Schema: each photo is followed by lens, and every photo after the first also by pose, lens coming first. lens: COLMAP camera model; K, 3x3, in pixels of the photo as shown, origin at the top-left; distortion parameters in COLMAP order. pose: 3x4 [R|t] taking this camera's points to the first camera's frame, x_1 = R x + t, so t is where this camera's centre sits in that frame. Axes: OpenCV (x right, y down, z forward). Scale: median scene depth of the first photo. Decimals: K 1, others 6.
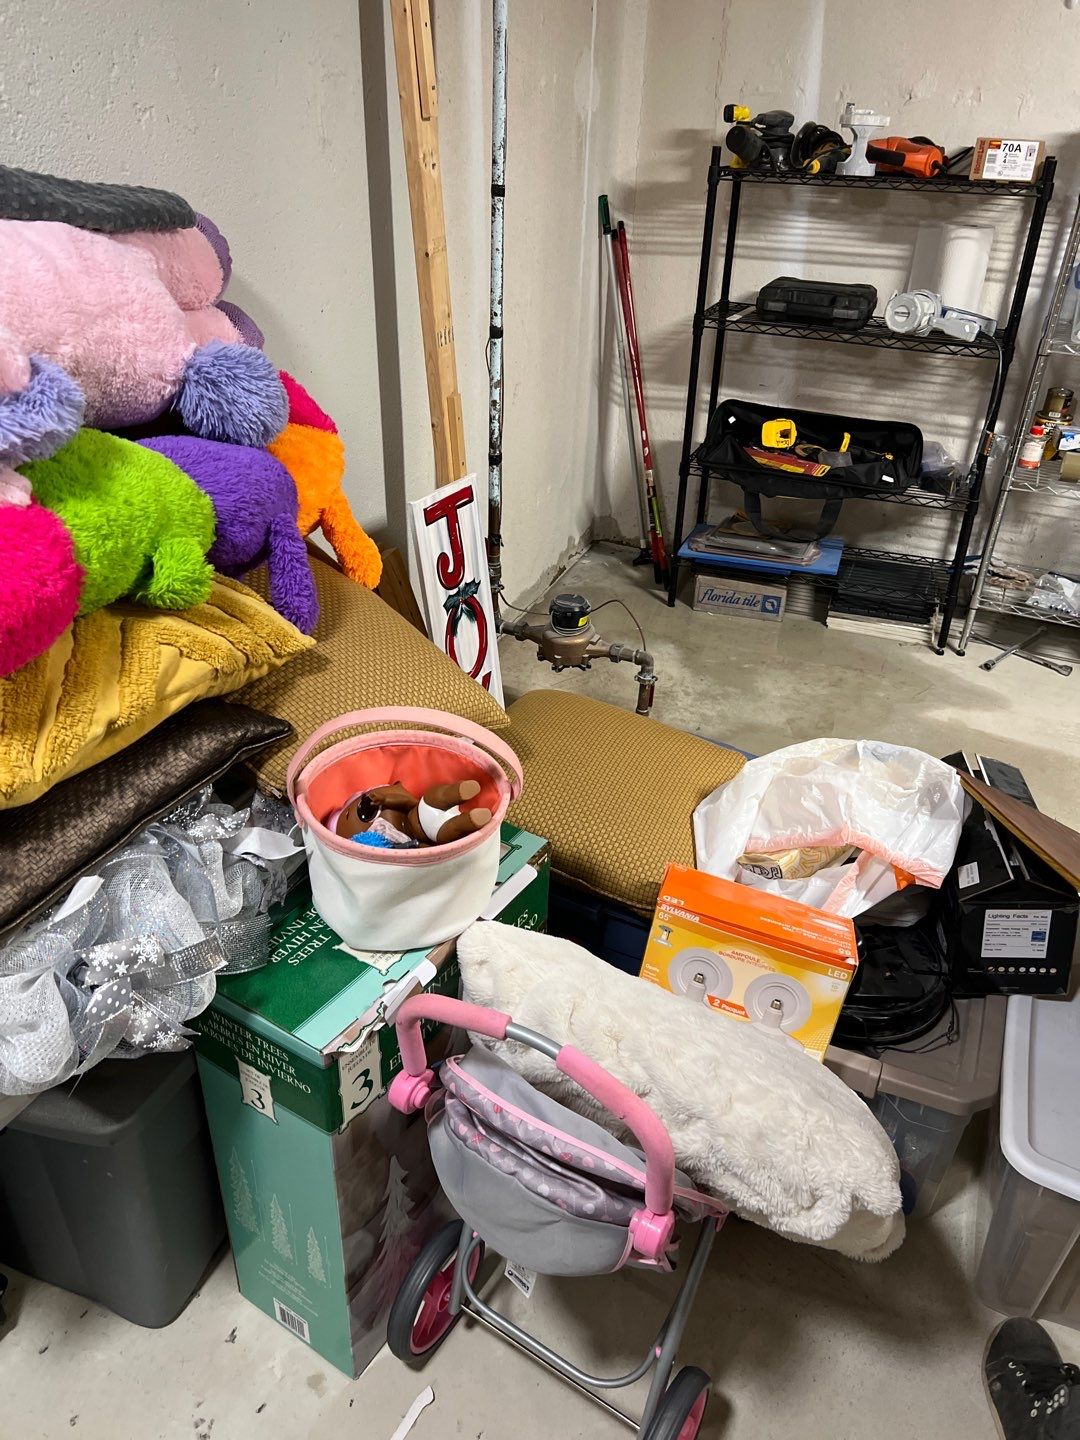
lens RADIAL K [[1072.7, 0, 534.5], [0, 1072.7, 744.7], [0, 0, 1]] dist [0.049521, -0.053643]
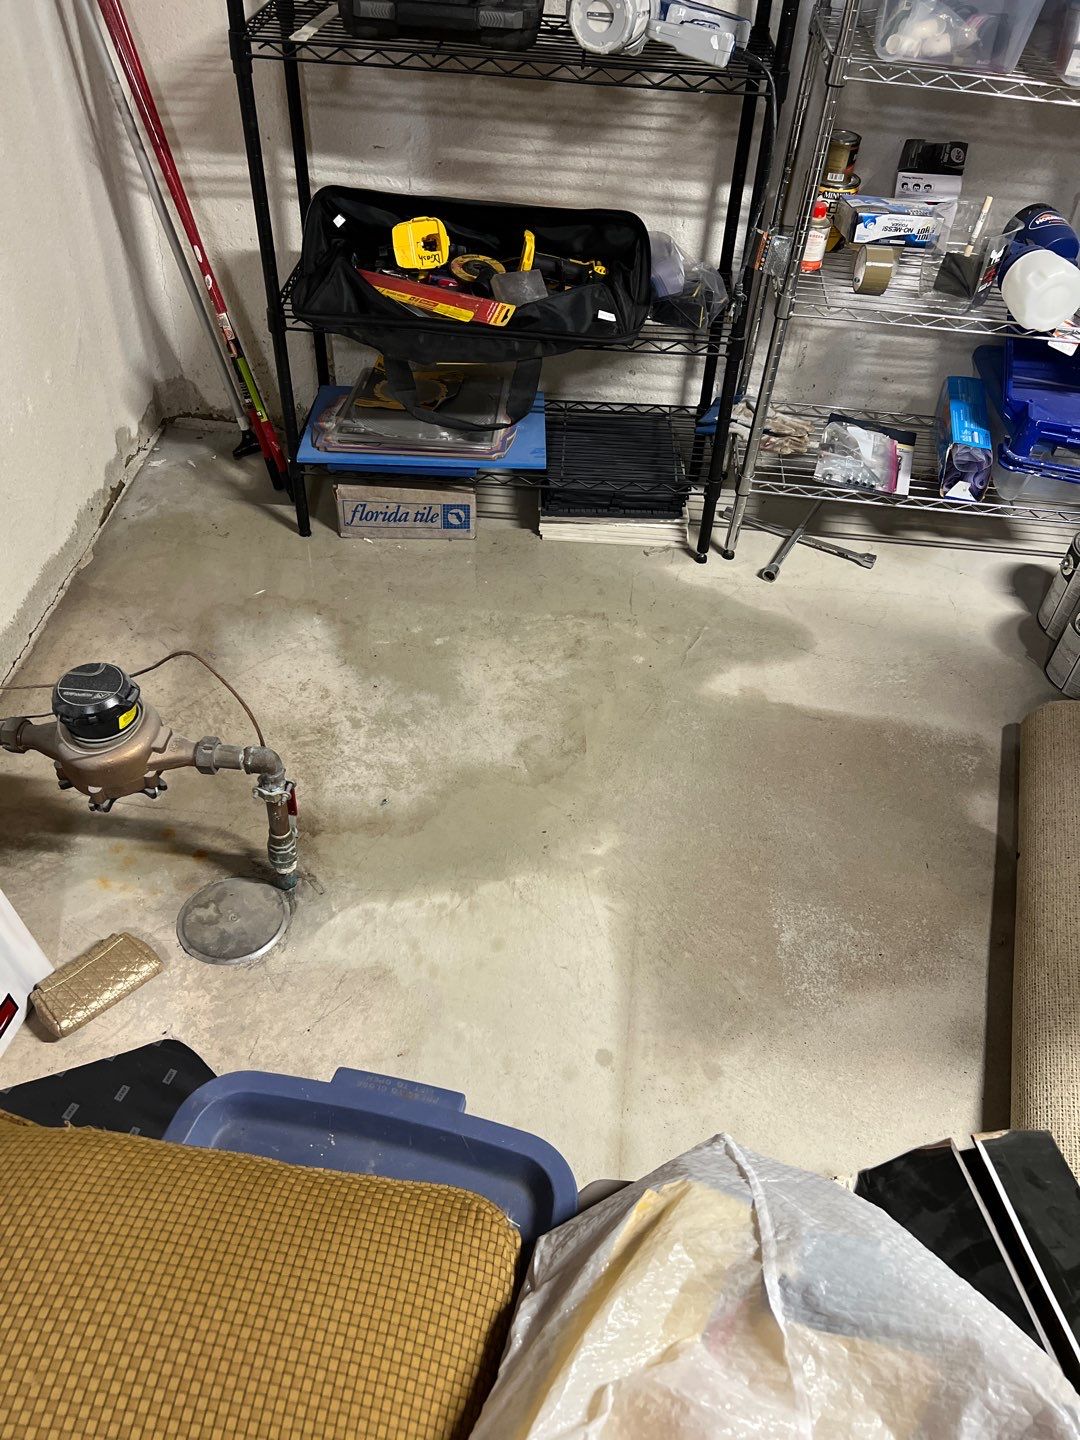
lens RADIAL K [[1140.1, 0, 541.2], [0, 1140.1, 785.3], [0, 0, 1]] dist [0.130809, -0.163066]
pose [[0.949065, -0.209416, 0.235415, 0.072172], [0.150446, 0.957678, 0.245395, -0.143808], [-0.276841, -0.197479, 0.940405, 0.303675]]
